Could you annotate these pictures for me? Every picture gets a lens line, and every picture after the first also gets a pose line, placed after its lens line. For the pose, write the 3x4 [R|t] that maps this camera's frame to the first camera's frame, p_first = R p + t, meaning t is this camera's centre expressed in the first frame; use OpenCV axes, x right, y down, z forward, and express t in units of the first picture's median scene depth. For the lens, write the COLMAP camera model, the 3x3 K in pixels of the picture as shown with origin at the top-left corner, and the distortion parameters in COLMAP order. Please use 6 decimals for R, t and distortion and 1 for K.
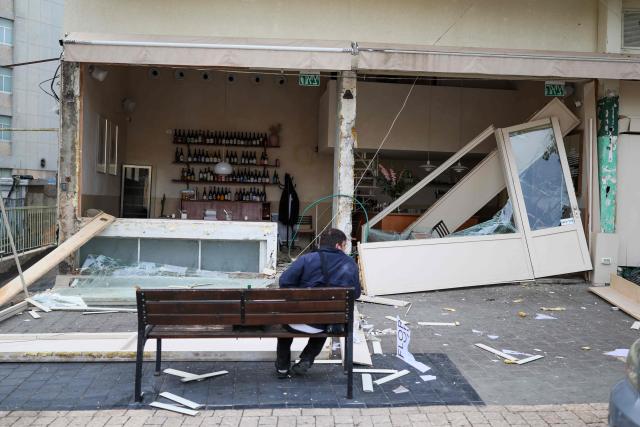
lens RADIAL K [[600.7, 0, 320.0], [0, 600.7, 213.5], [0, 0, 1]] dist [0.008321, -0.011145]
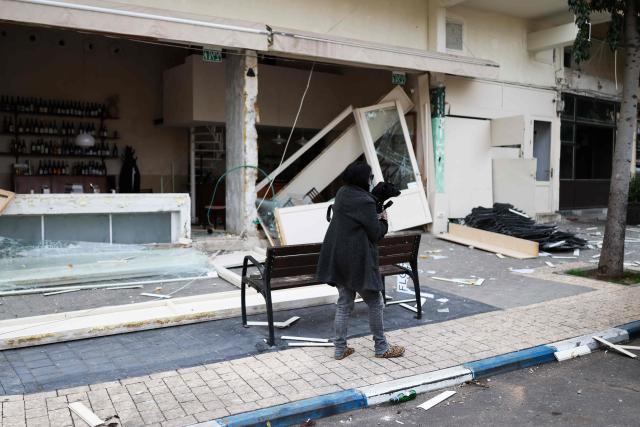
lens RADIAL K [[600.7, 0, 320.0], [0, 600.7, 213.5], [0, 0, 1]] dist [0.008321, -0.011145]
pose [[0.881068, -0.048480, 0.470499, -0.358191], [0.028364, 0.998359, 0.049754, 0.004588], [-0.472139, -0.030492, 0.880997, -0.016996]]
